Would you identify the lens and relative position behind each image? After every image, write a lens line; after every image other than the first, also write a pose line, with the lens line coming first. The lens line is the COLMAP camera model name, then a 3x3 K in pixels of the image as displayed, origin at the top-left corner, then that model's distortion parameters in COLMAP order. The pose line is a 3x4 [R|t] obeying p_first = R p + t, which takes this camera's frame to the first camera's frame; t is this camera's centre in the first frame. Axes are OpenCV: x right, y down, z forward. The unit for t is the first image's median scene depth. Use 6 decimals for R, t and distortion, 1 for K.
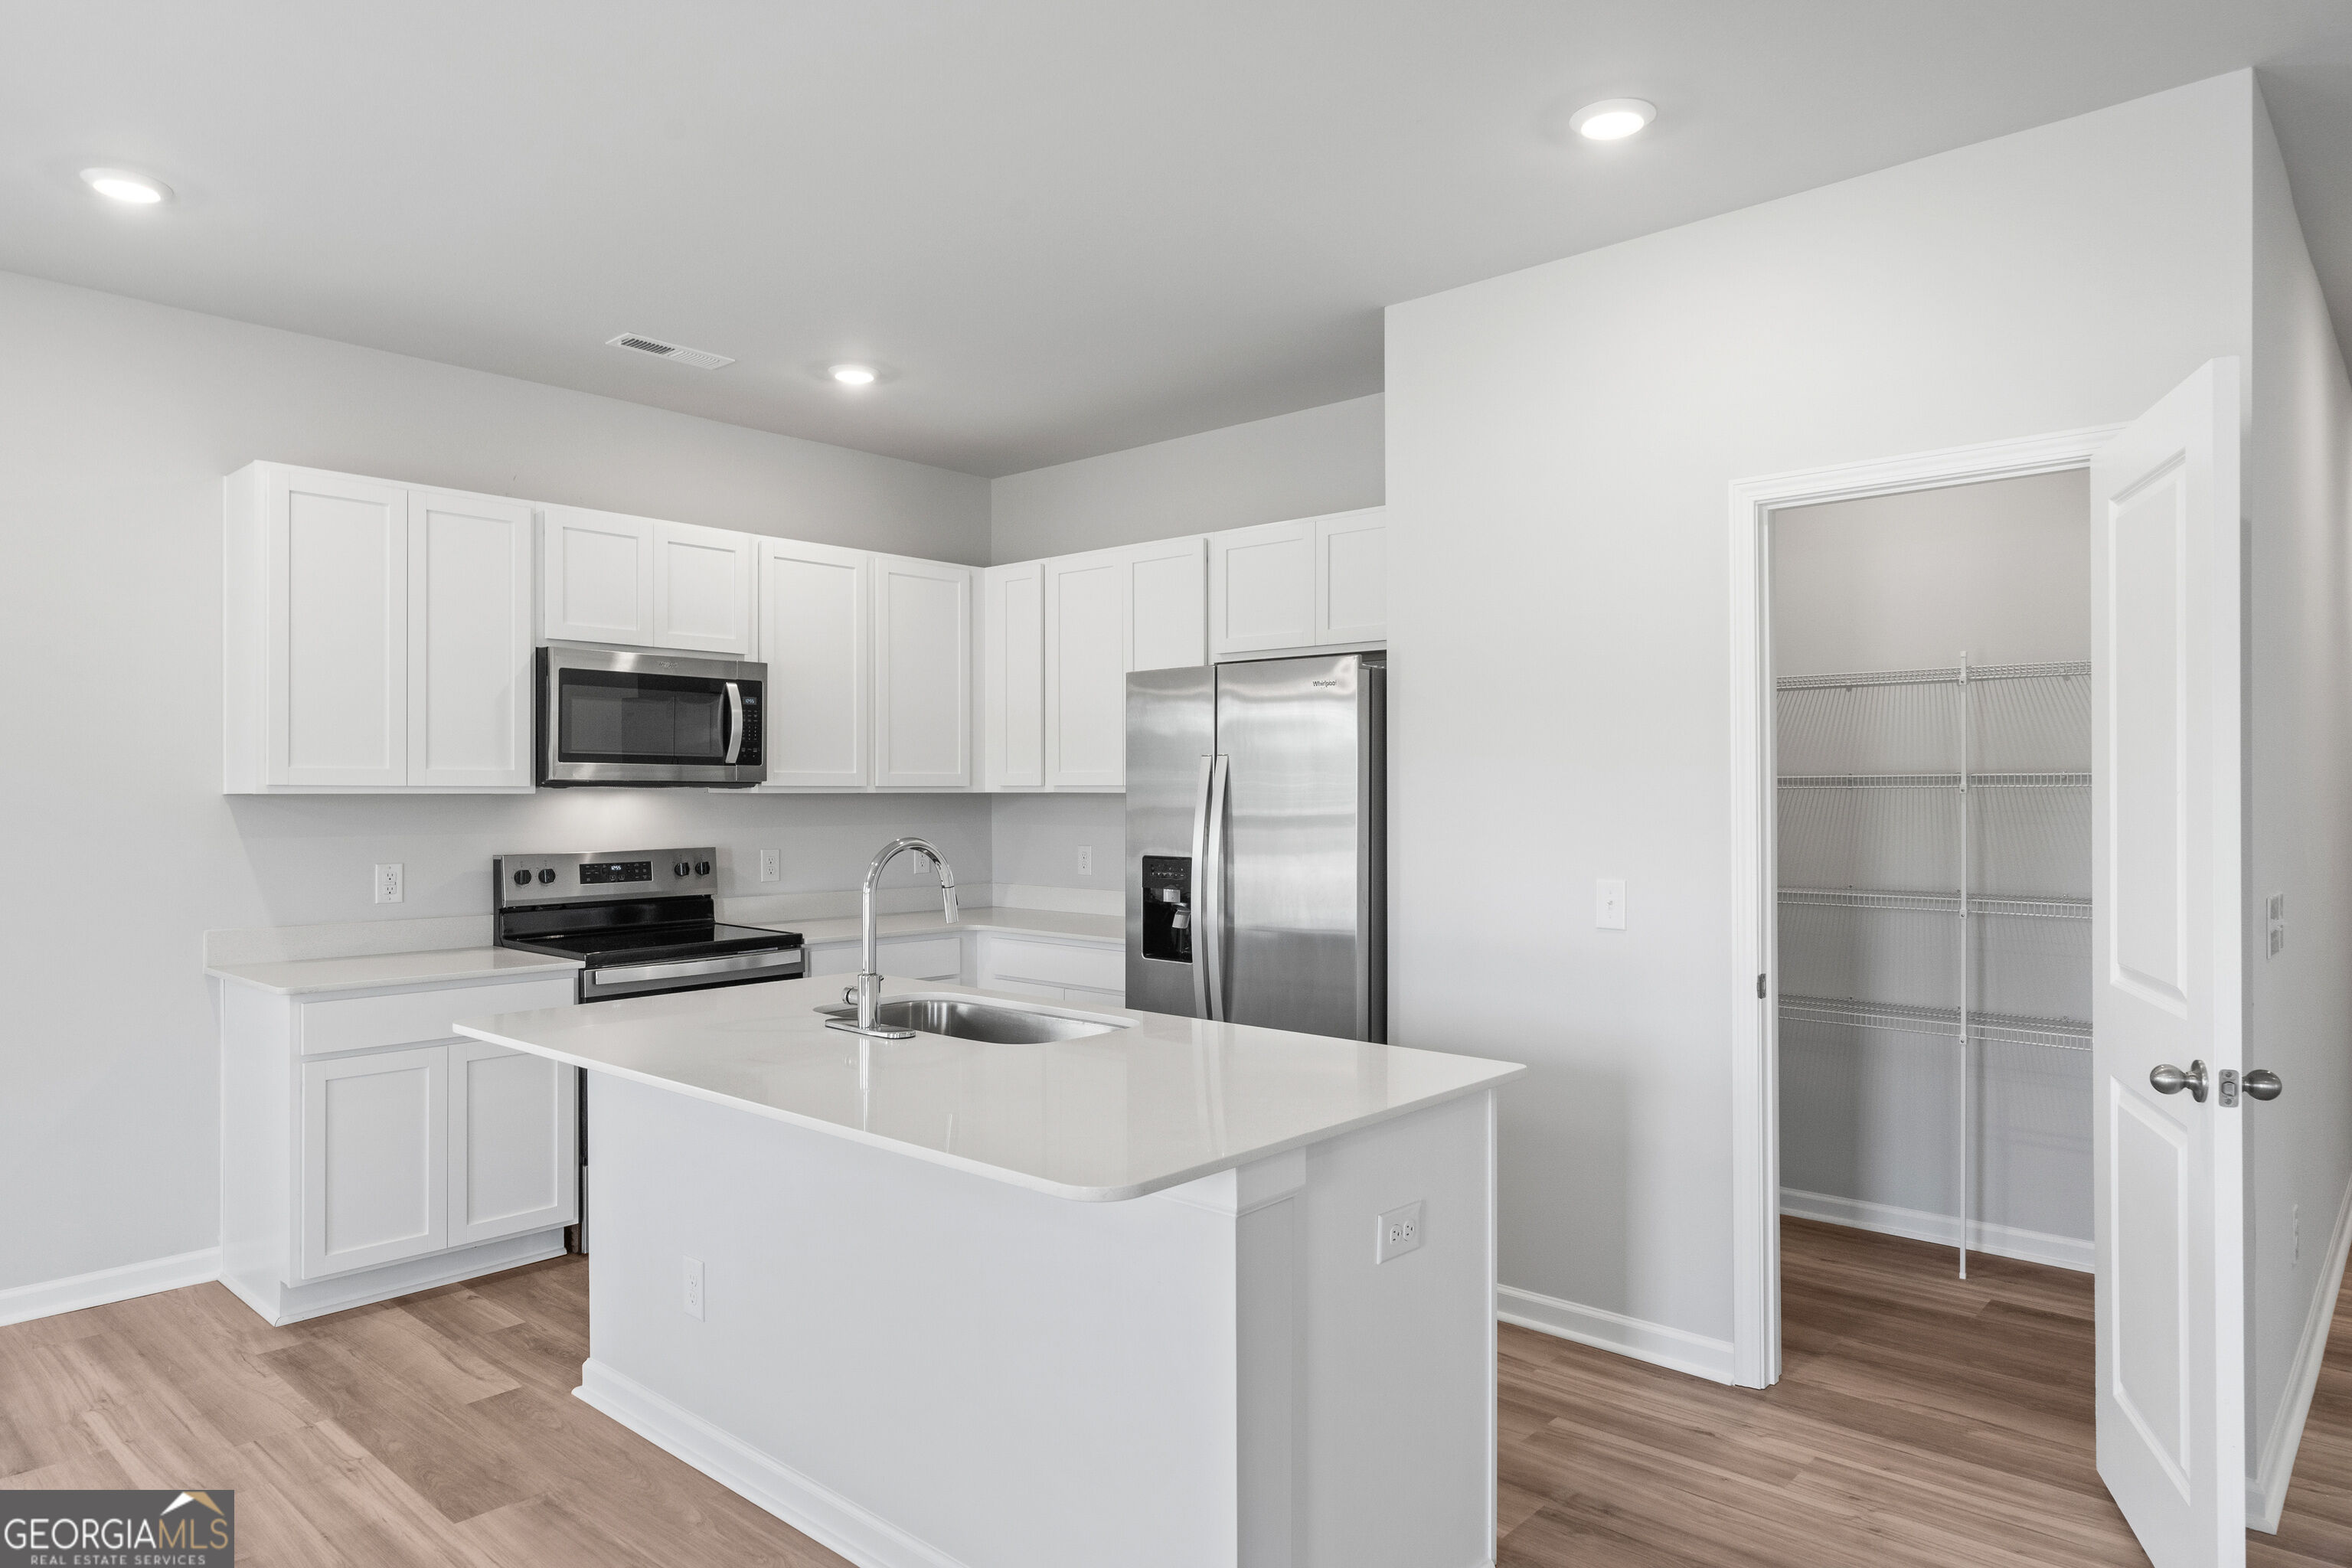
lens RADIAL K [[1439.2, 0, 1176.0], [0, 1439.2, 784.0], [0, 0, 1]] dist [0.000860, 0.001078]
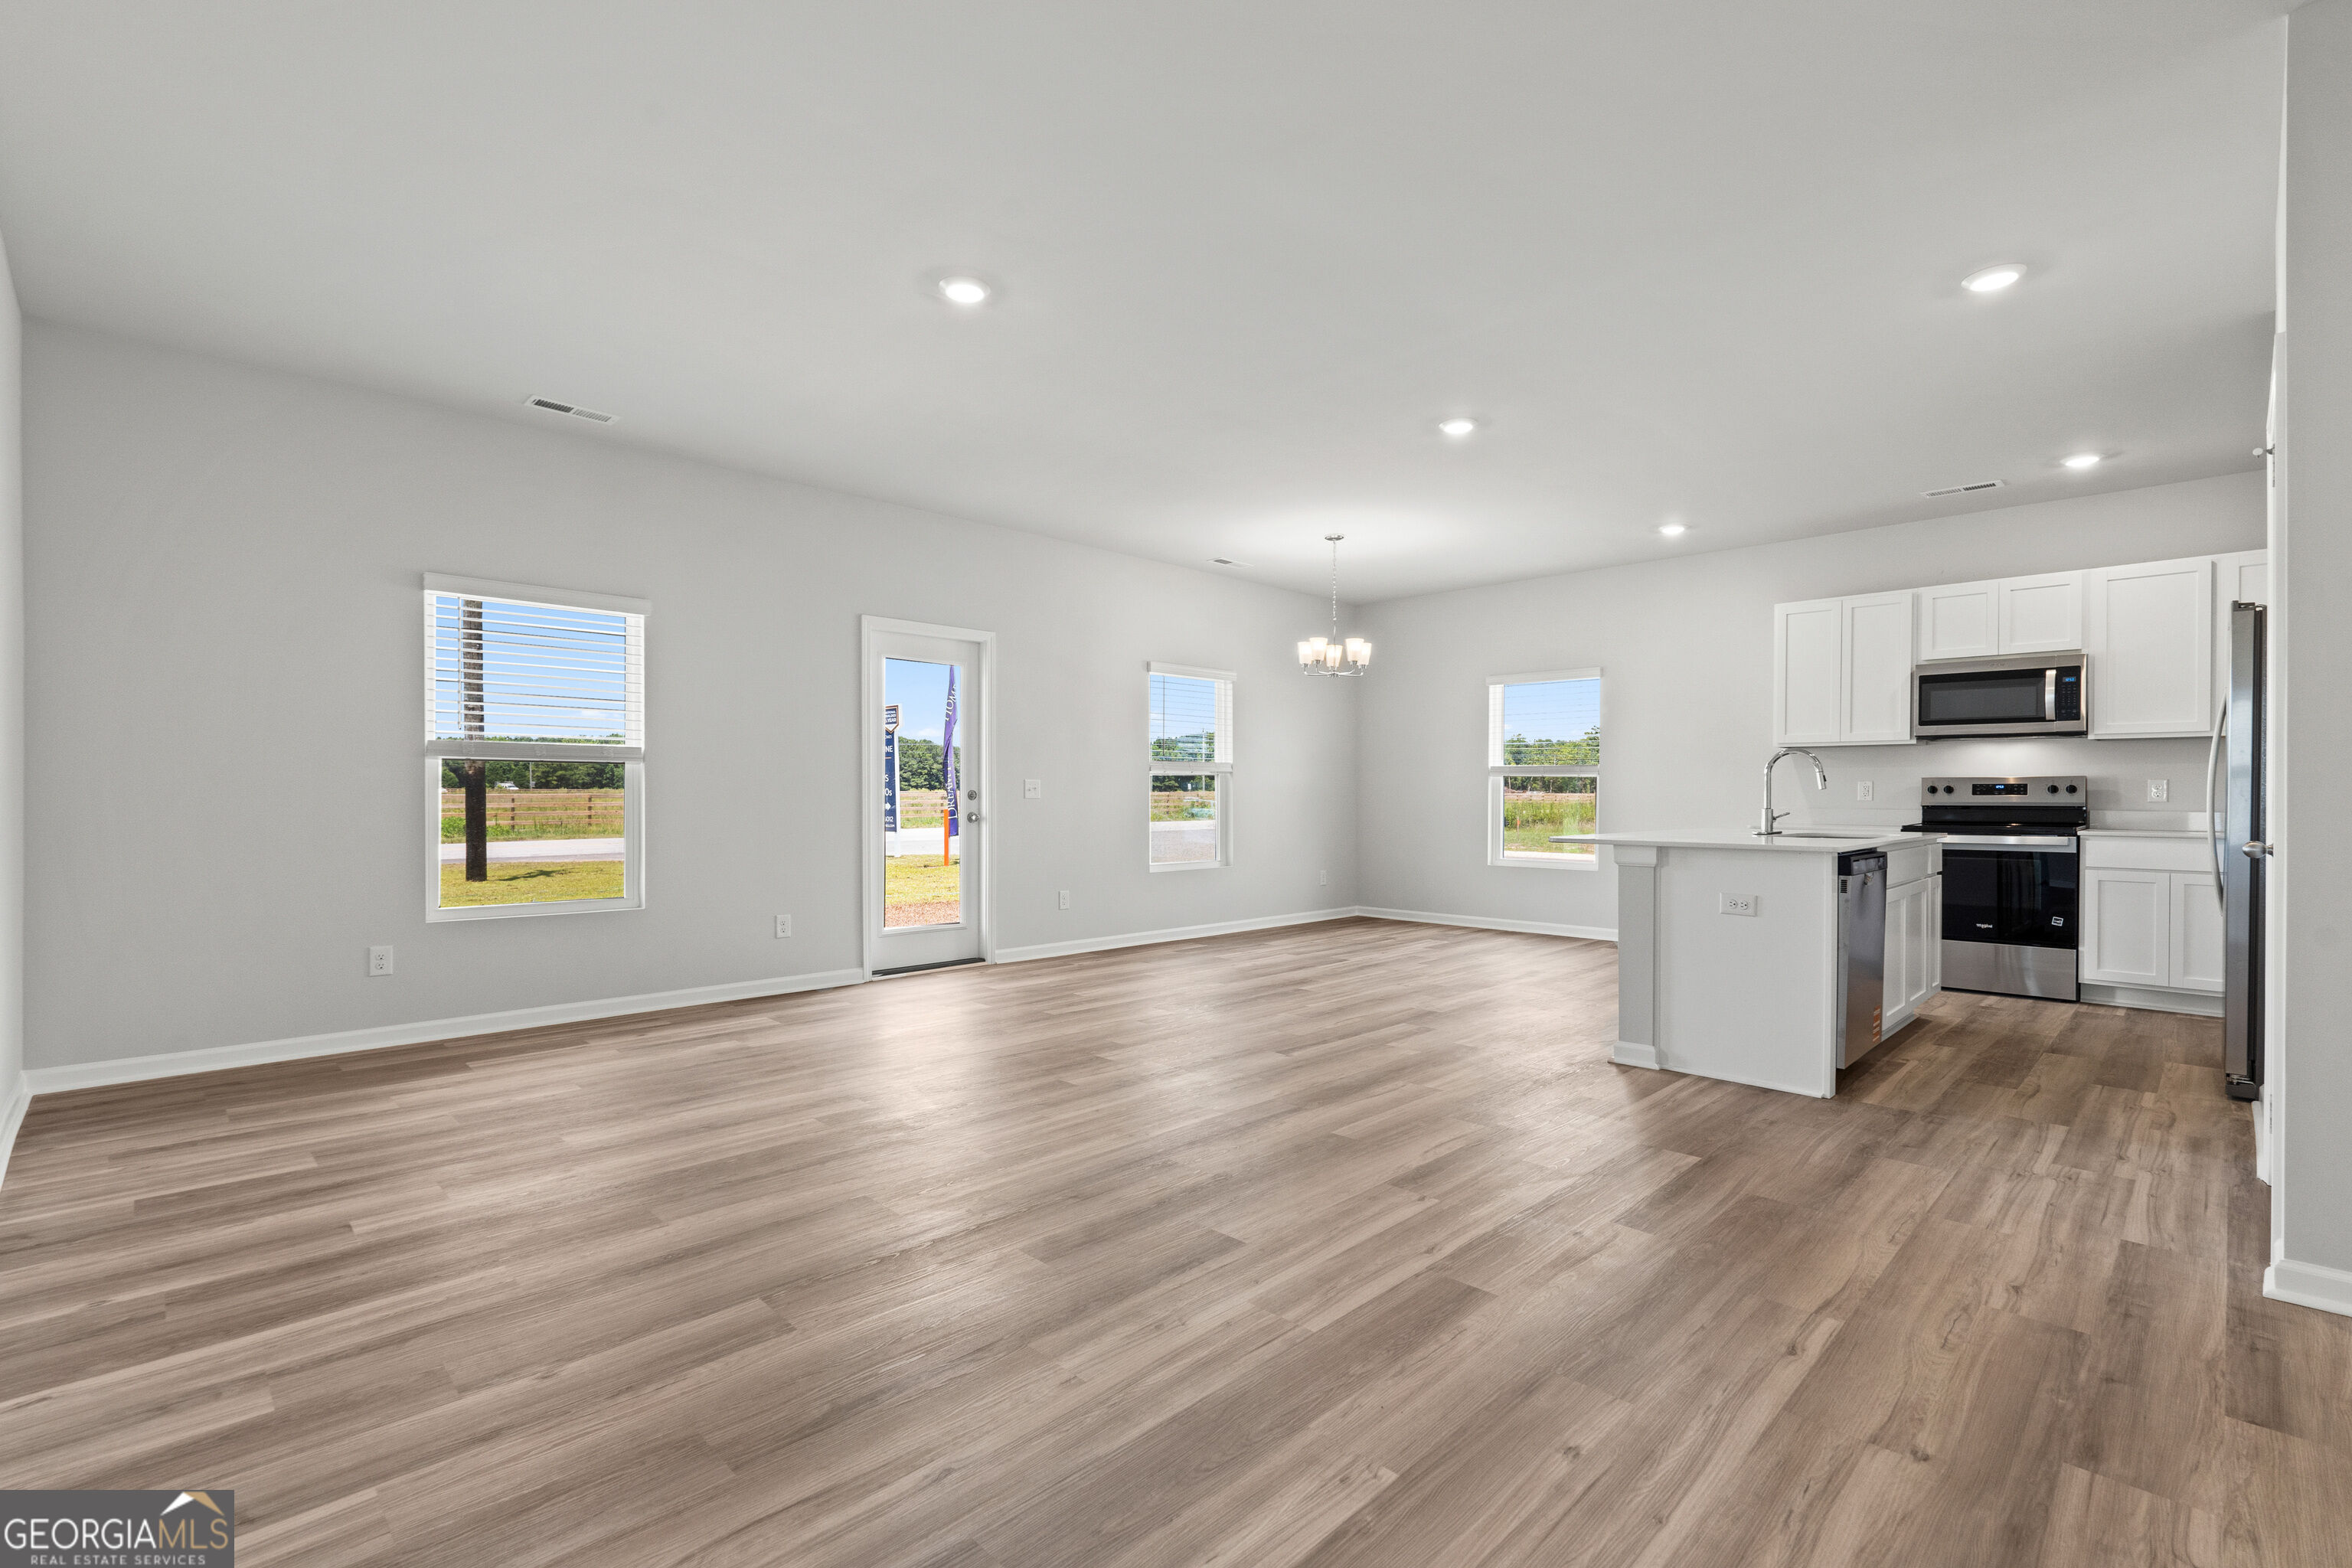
lens RADIAL K [[1045.3, 0, 1174.2], [0, 1045.3, 796.5], [0, 0, 1]] dist [-0.001760, -0.000848]
pose [[-0.057353, 0.002756, -0.998350, 0.945522], [0.000081, 0.999996, 0.002756, 0.069894], [0.998354, 0.000077, -0.057353, 0.106004]]
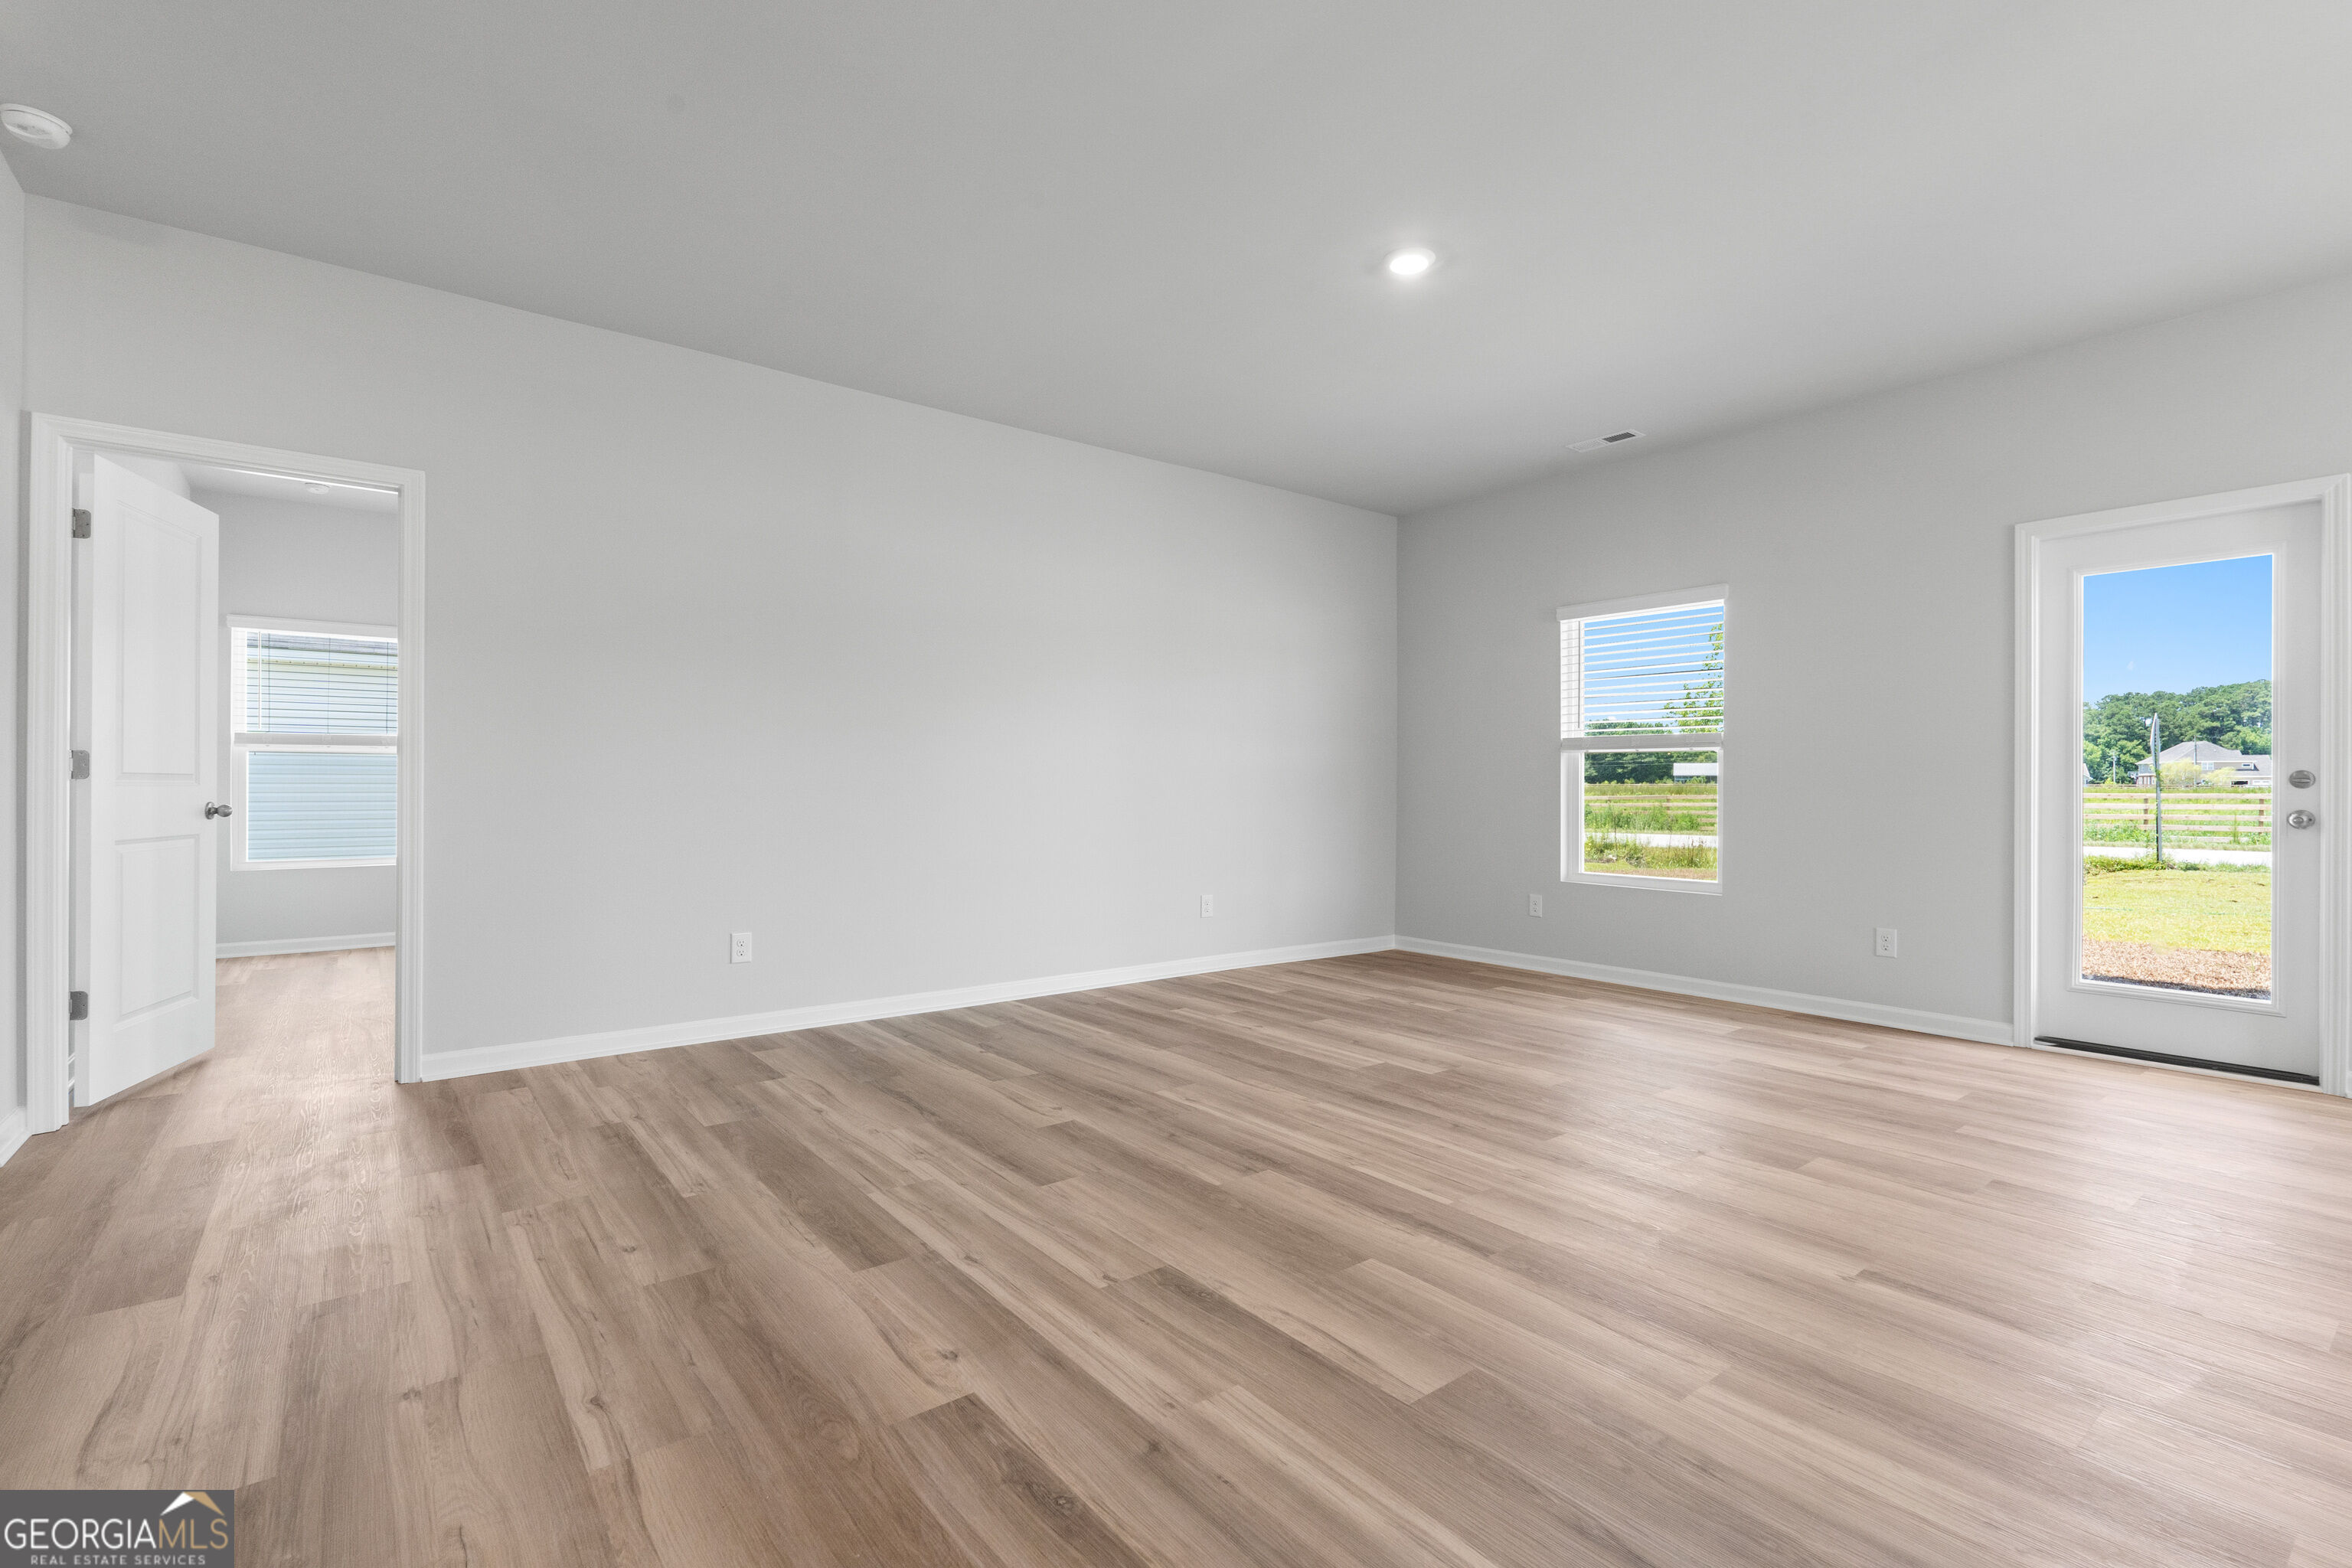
lens RADIAL K [[1067.5, 0, 1206.7], [0, 1067.5, 787.1], [0, 0, 1]] dist [-0.003562, -0.000170]
pose [[-0.986700, -0.002268, 0.162536, 0.226060], [-0.002695, 0.999993, -0.002409, 0.081856], [-0.162529, -0.002815, -0.986700, 0.675102]]
